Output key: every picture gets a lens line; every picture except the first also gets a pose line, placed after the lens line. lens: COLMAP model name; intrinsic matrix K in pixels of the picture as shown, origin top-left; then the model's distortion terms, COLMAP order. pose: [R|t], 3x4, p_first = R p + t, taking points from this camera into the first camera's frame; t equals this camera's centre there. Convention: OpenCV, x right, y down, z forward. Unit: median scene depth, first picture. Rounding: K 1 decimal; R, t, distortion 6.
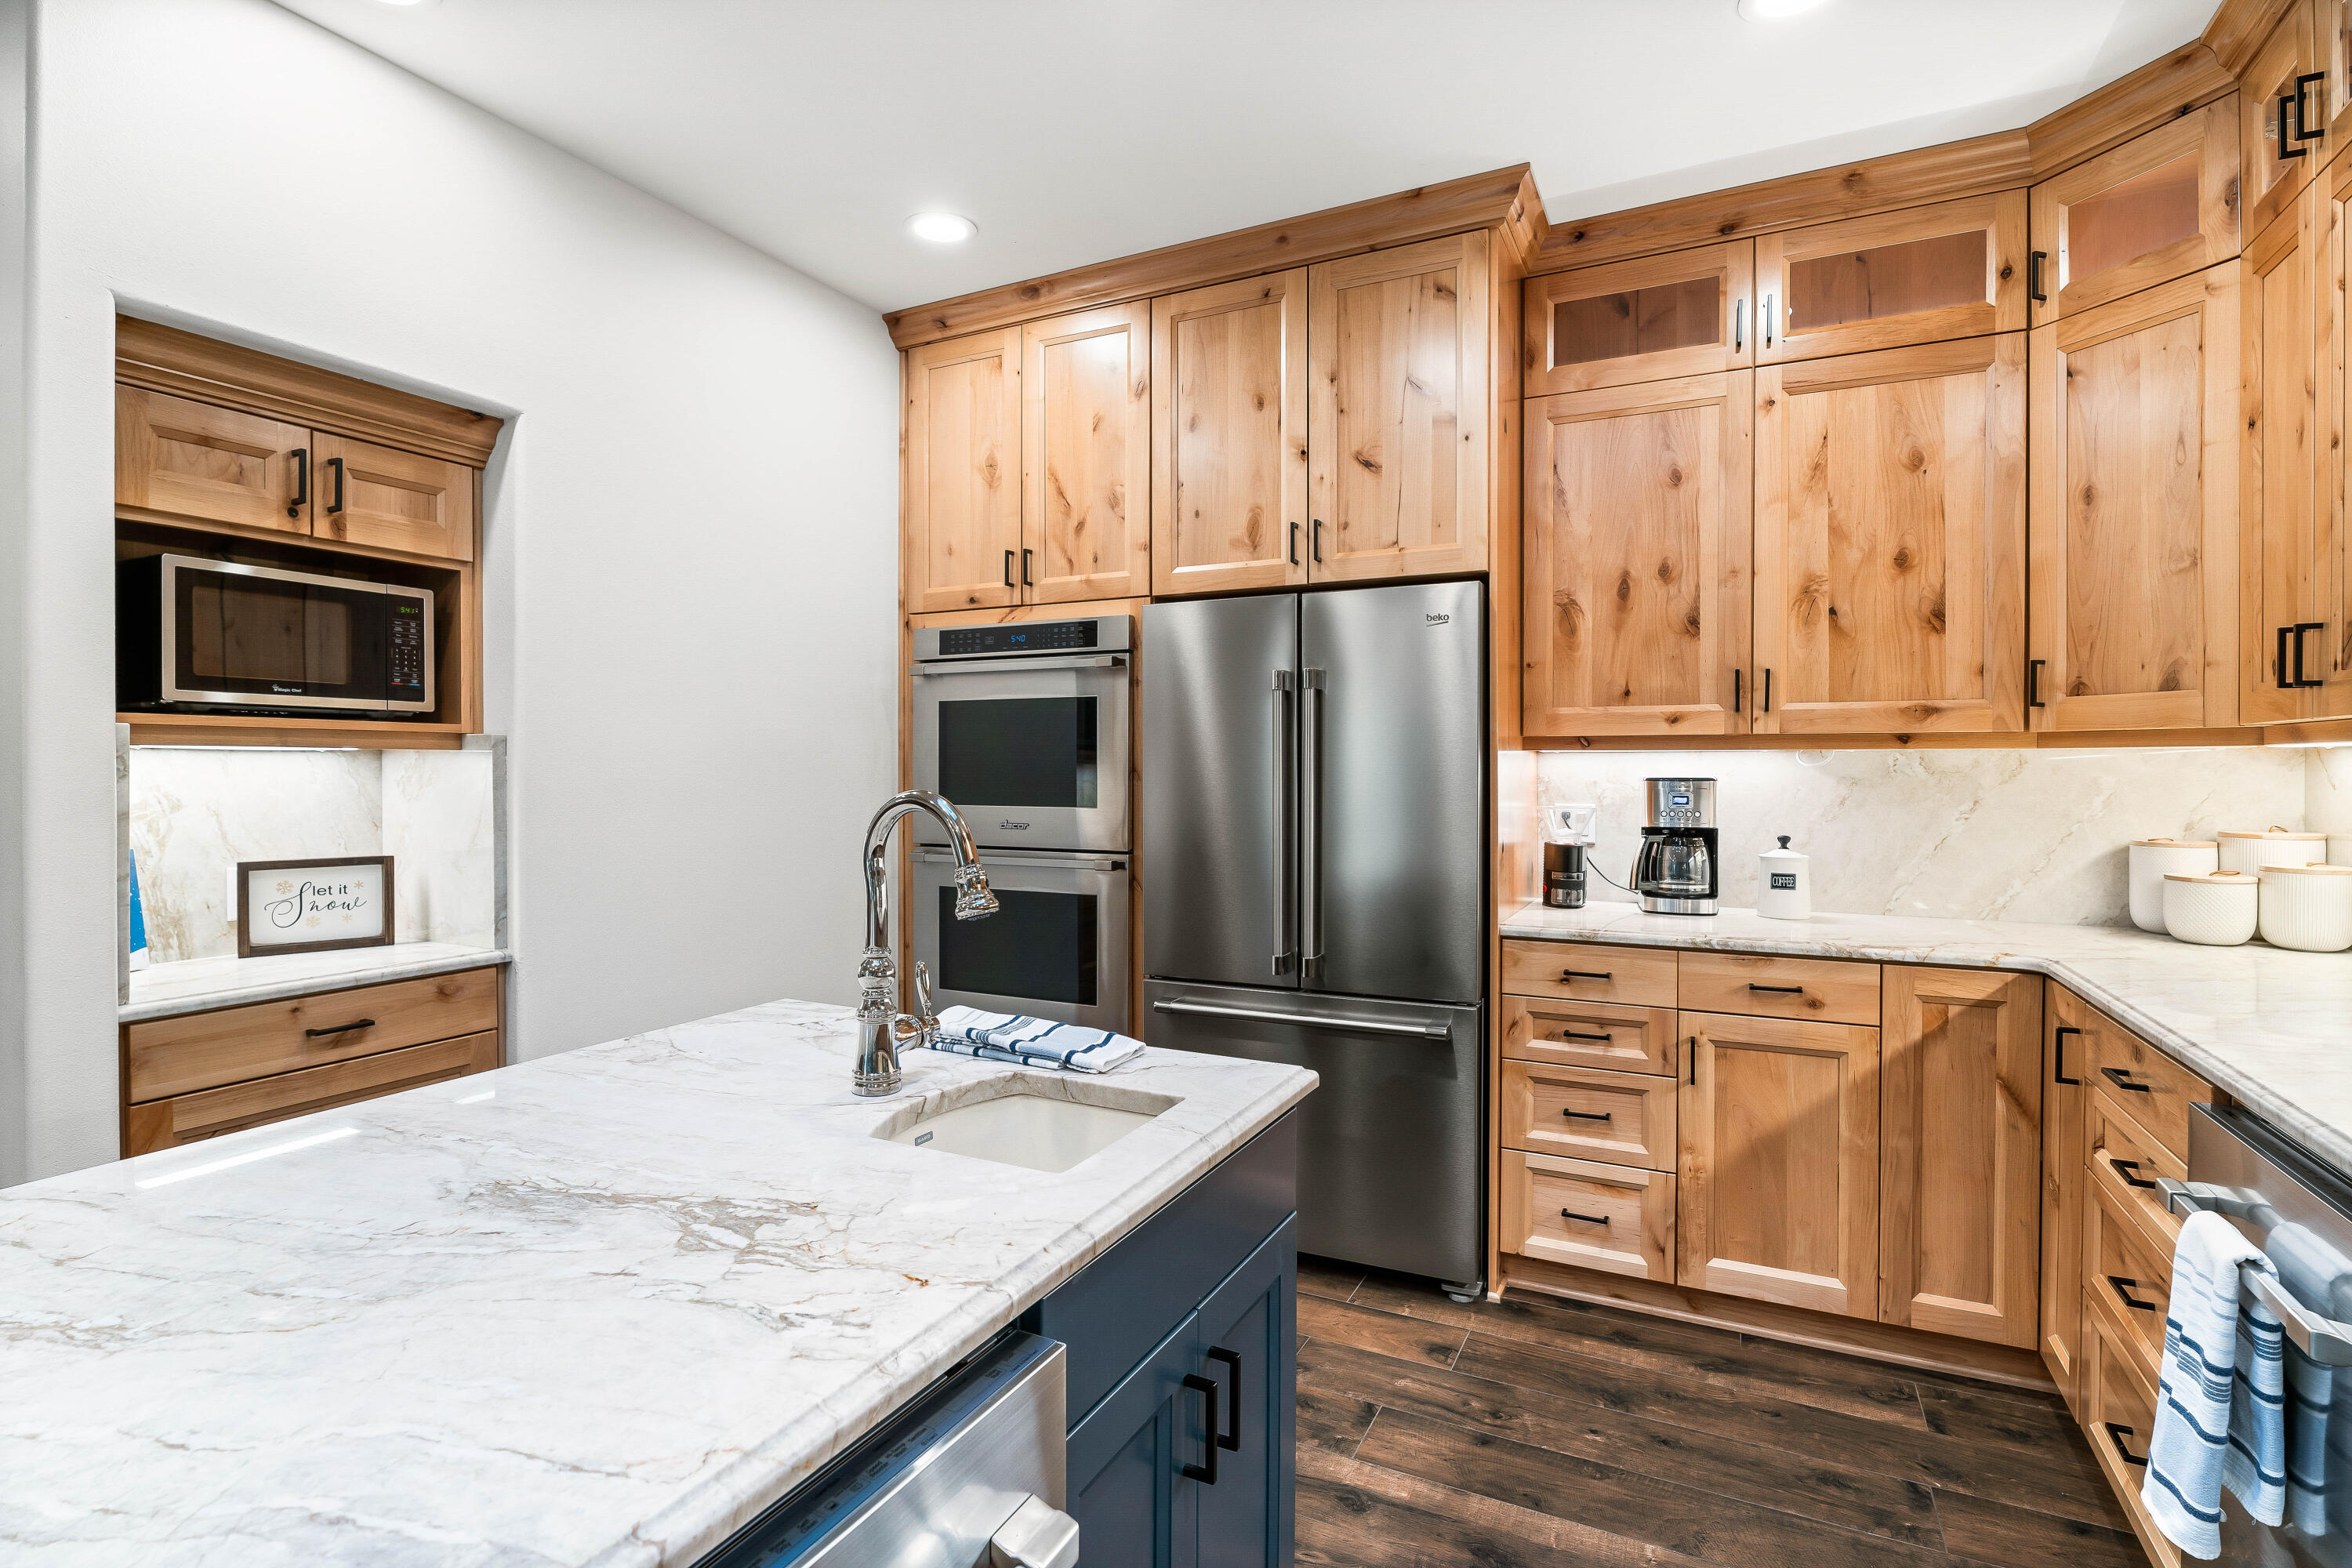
lens RADIAL K [[1124.3, 0, 1162.0], [0, 1124.3, 779.5], [0, 0, 1]] dist [-0.007340, -0.001538]
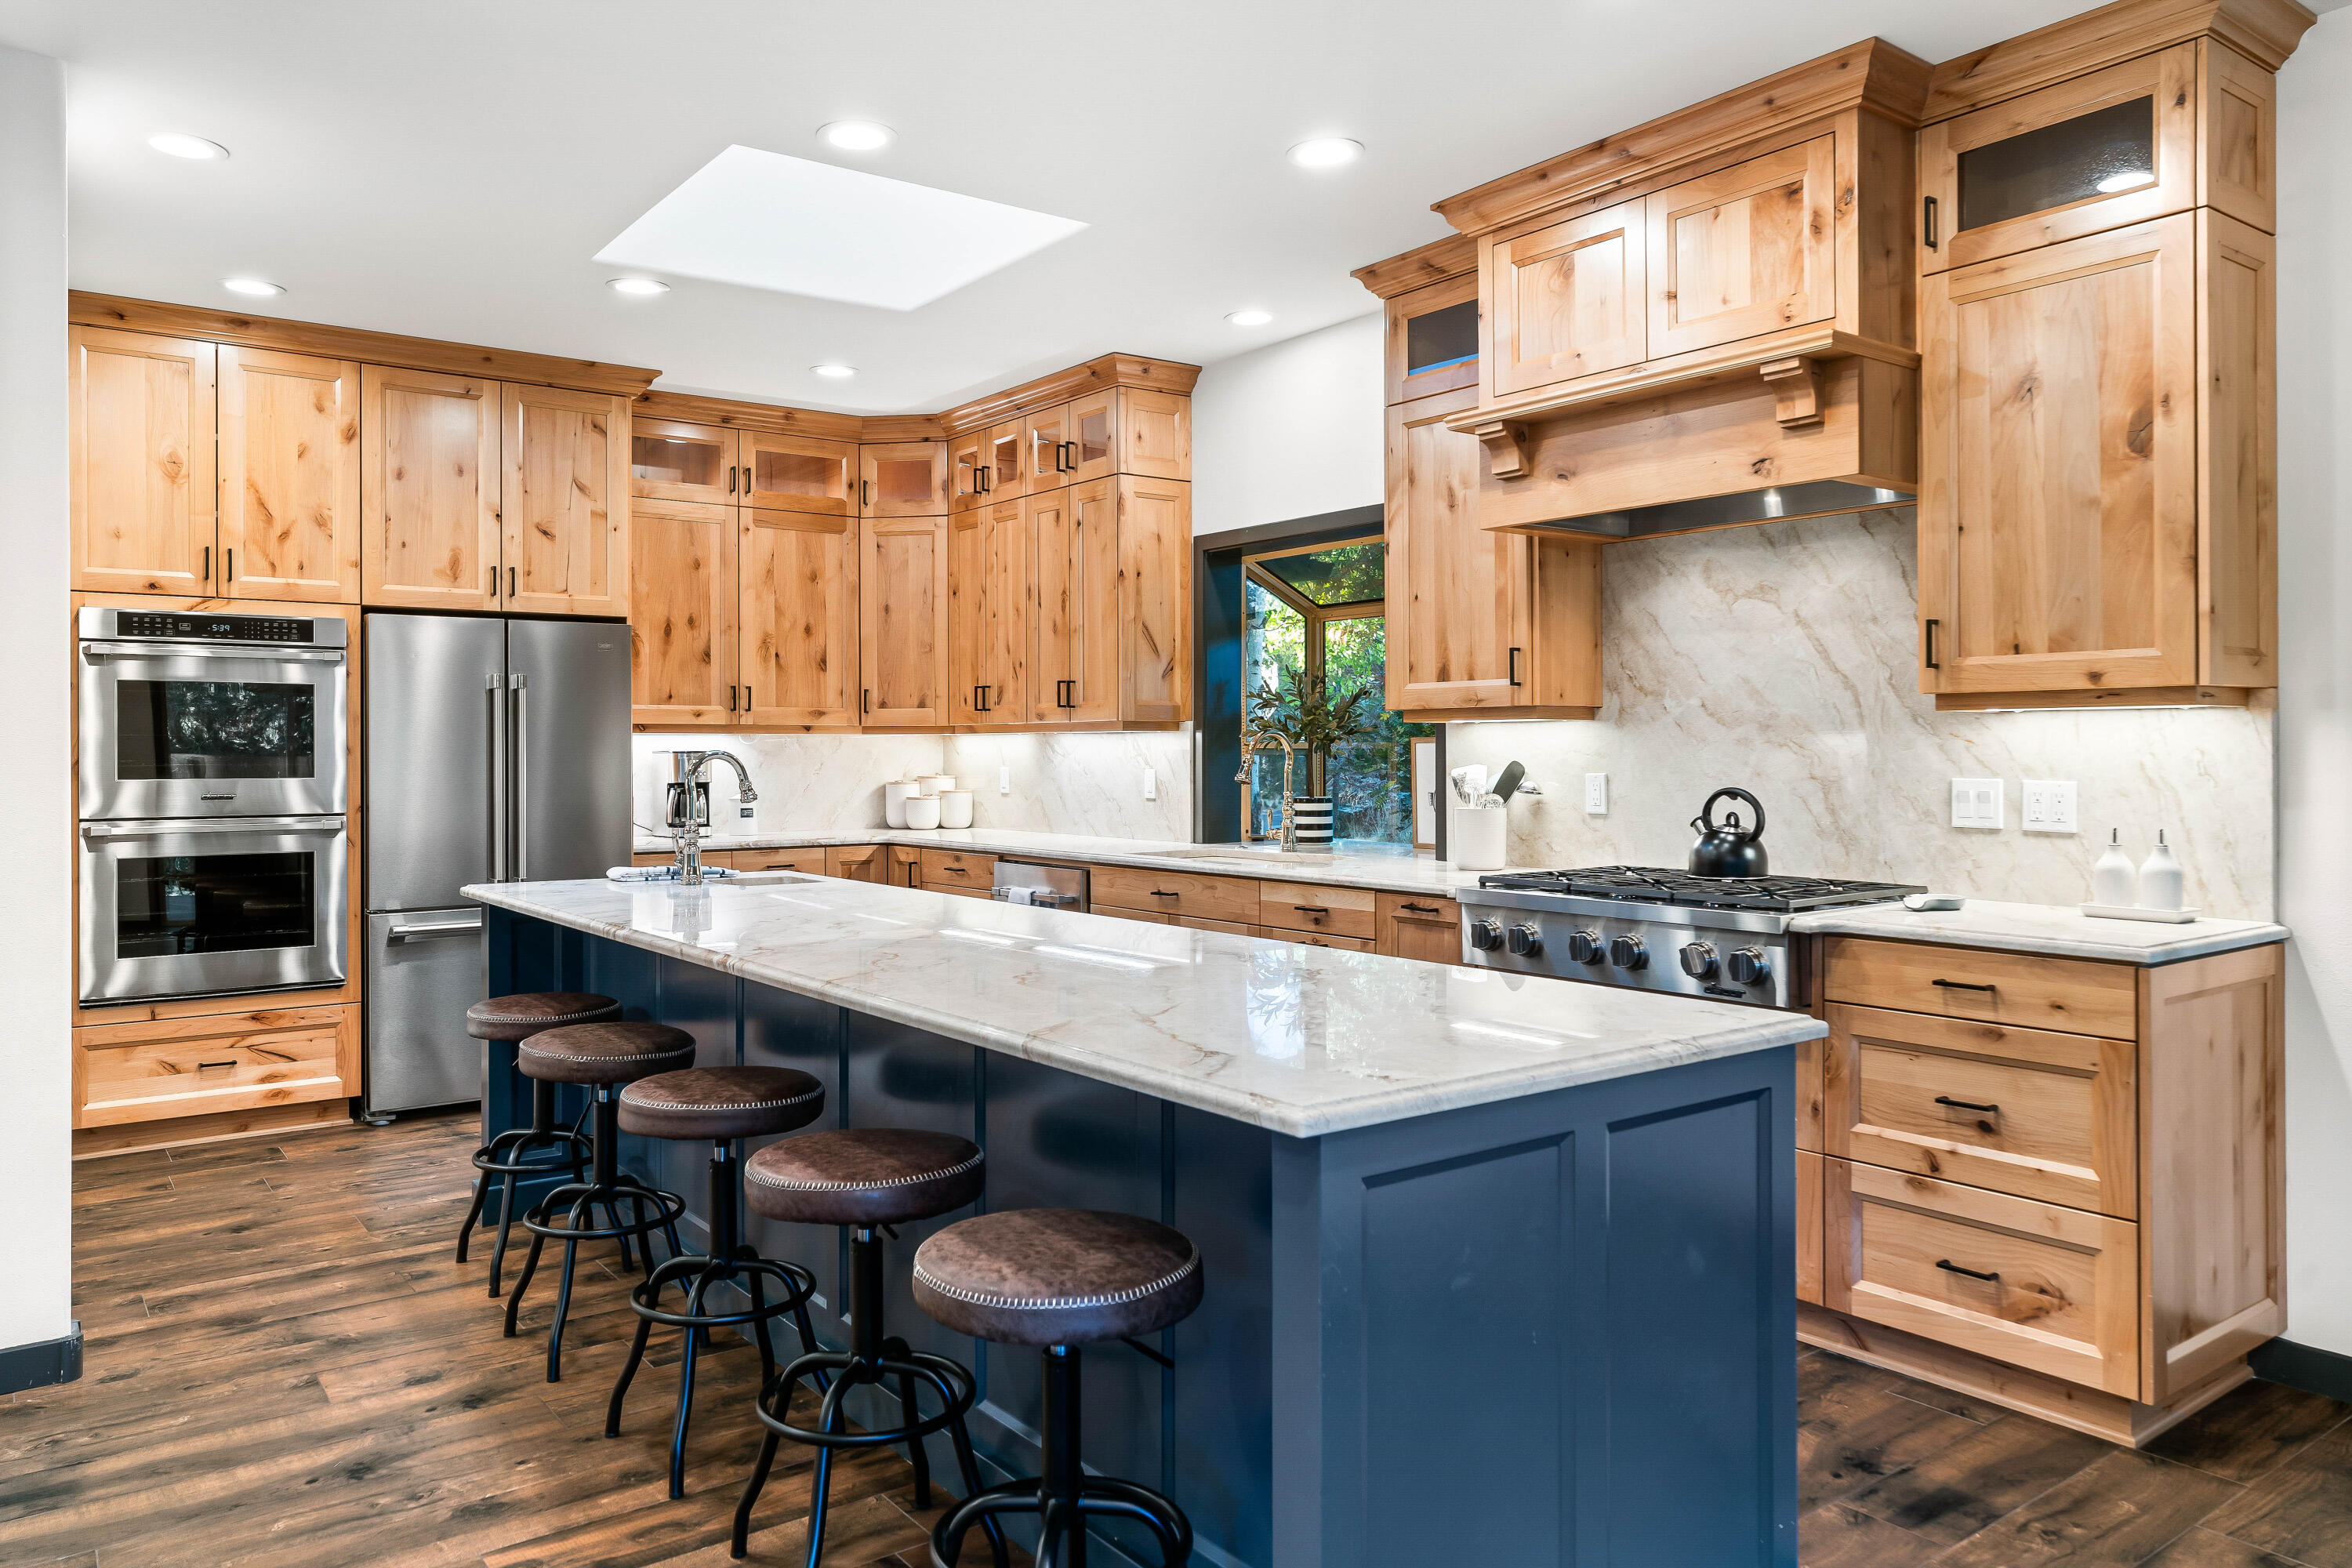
lens RADIAL K [[1595.7, 0, 1157.6], [0, 1595.7, 745.7], [0, 0, 1]] dist [-0.003962, 0.011600]
pose [[0.442761, 0.000721, 0.896640, -1.363773], [0.014312, 0.999867, -0.007871, 0.019103], [-0.896526, 0.016318, 0.442691, -0.628238]]
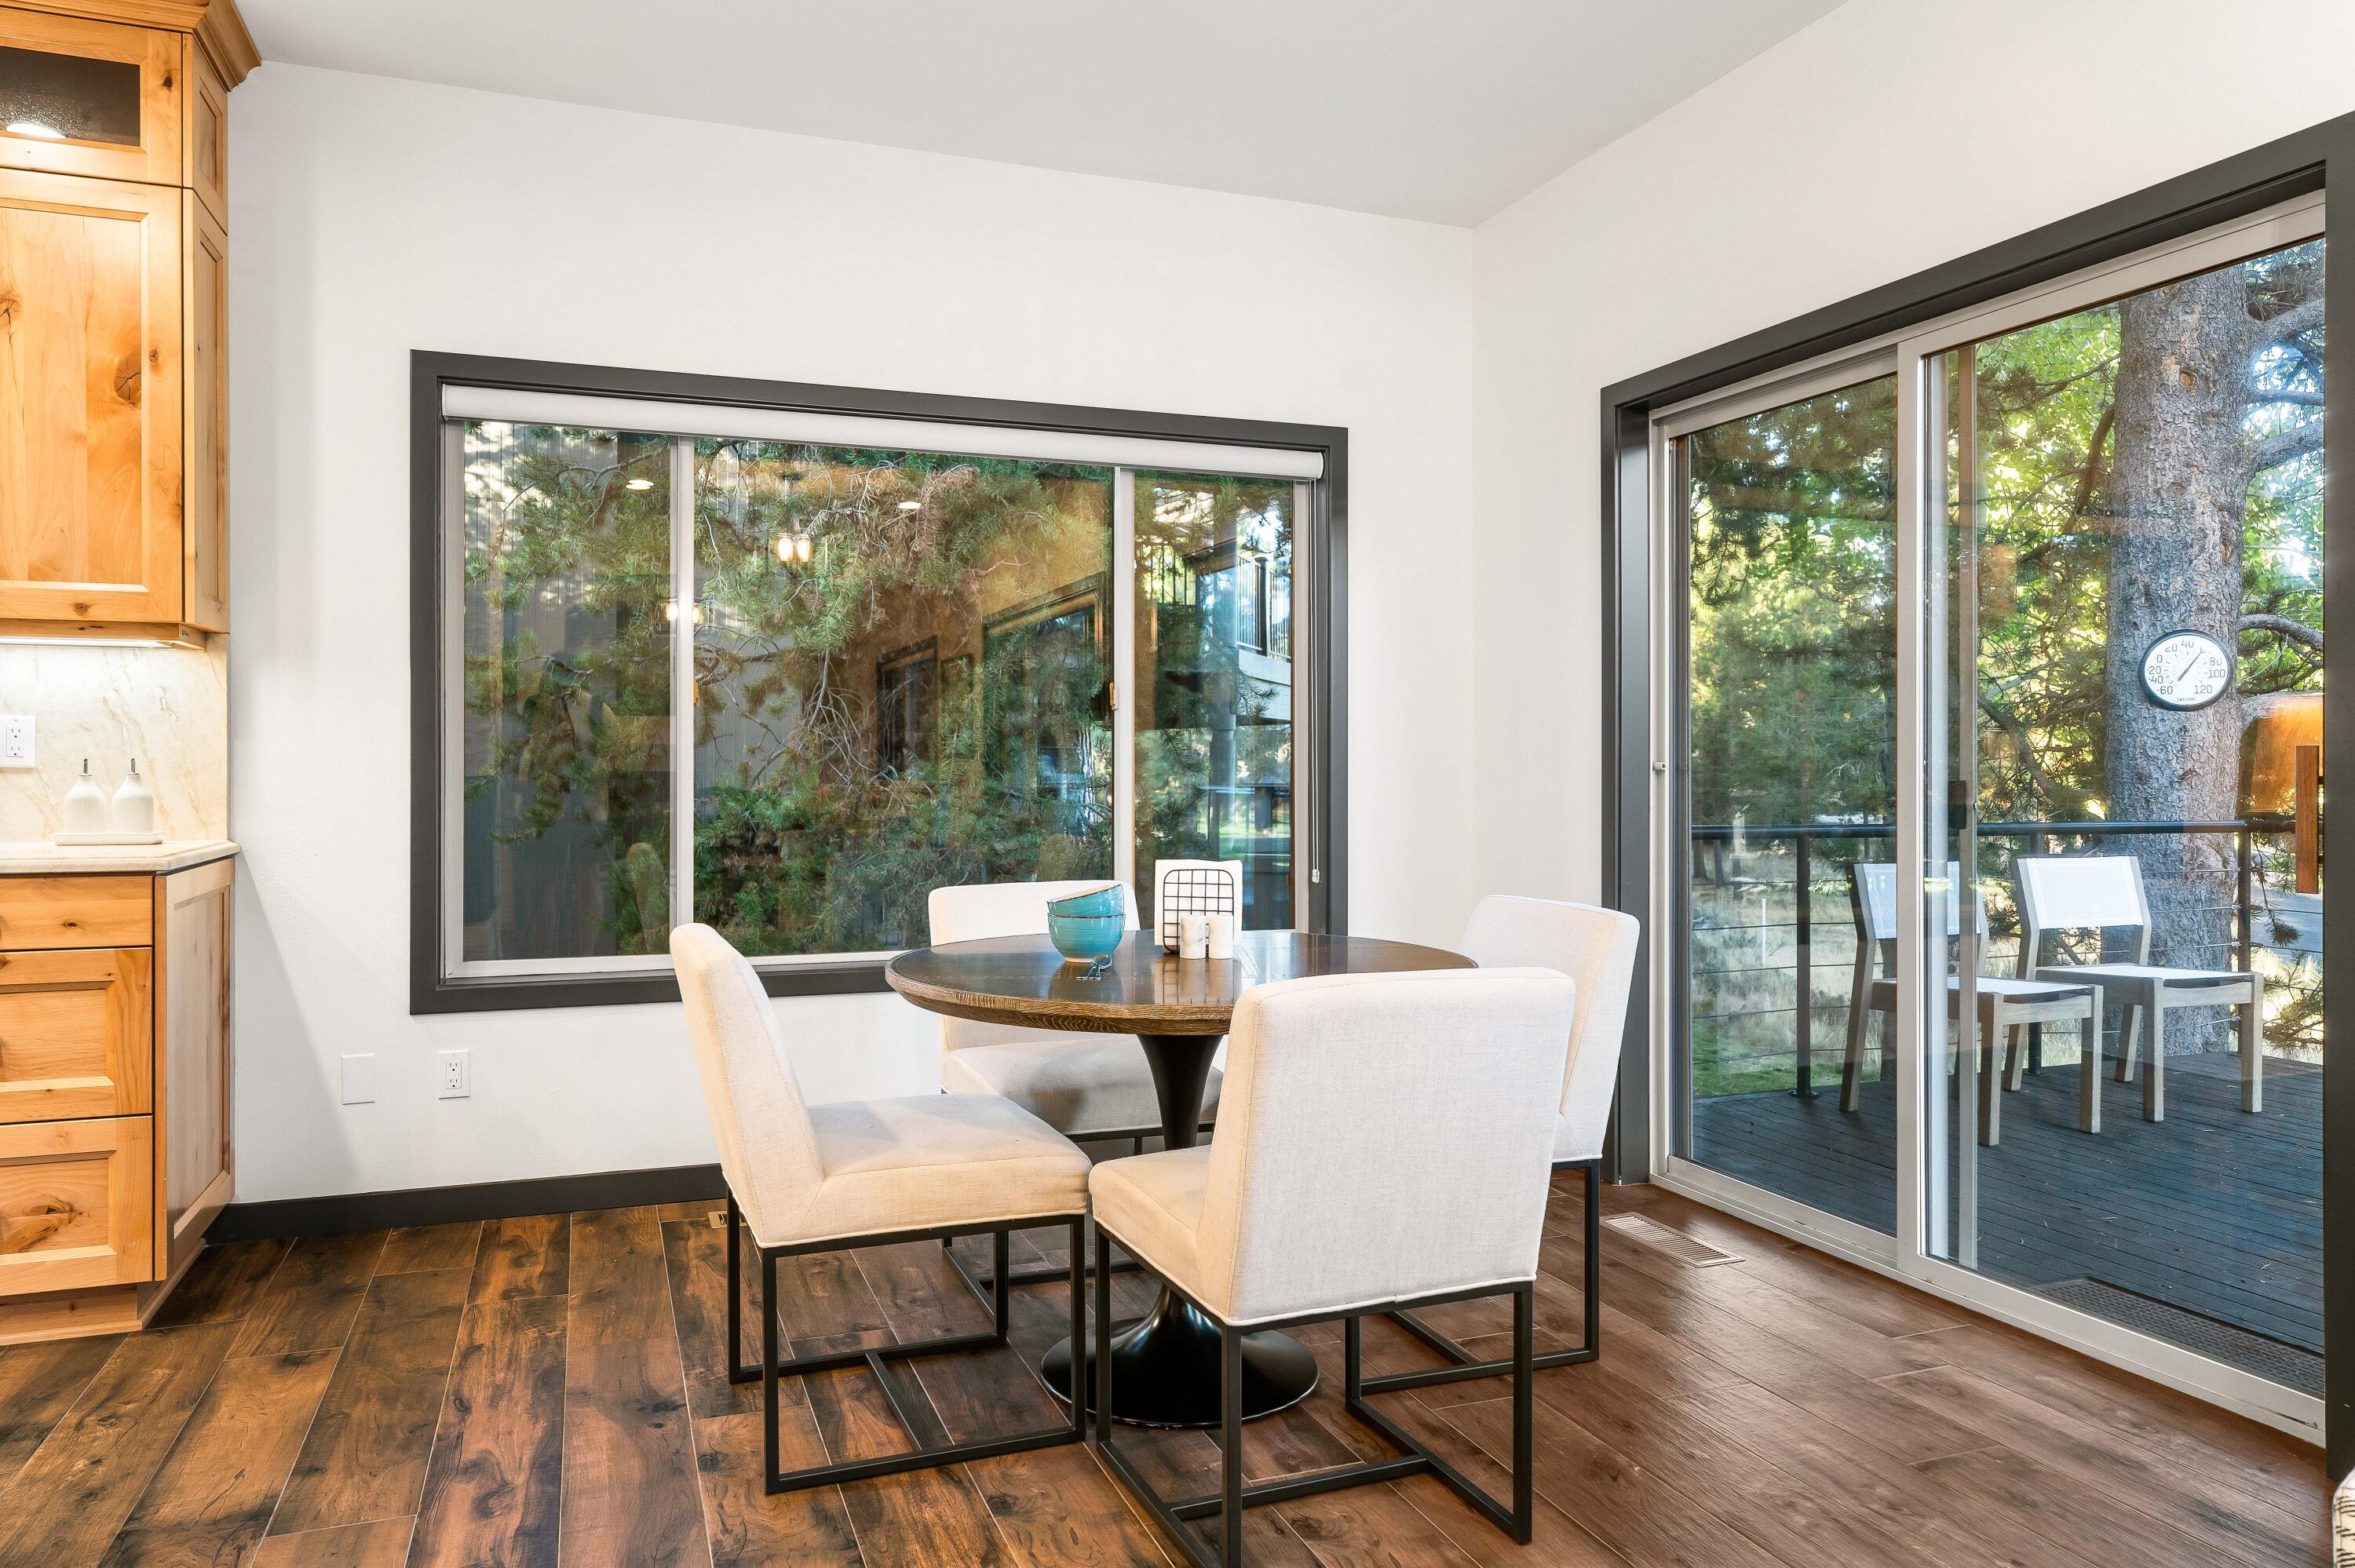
lens RADIAL K [[1542.7, 0, 1157.5], [0, 1542.7, 766.3], [0, 0, 1]] dist [-0.004782, 0.004757]
pose [[-0.737966, -0.002570, 0.674833, -1.391221], [0.008006, 0.999889, 0.012563, 0.080412], [-0.674790, 0.014674, -0.737864, -0.416240]]
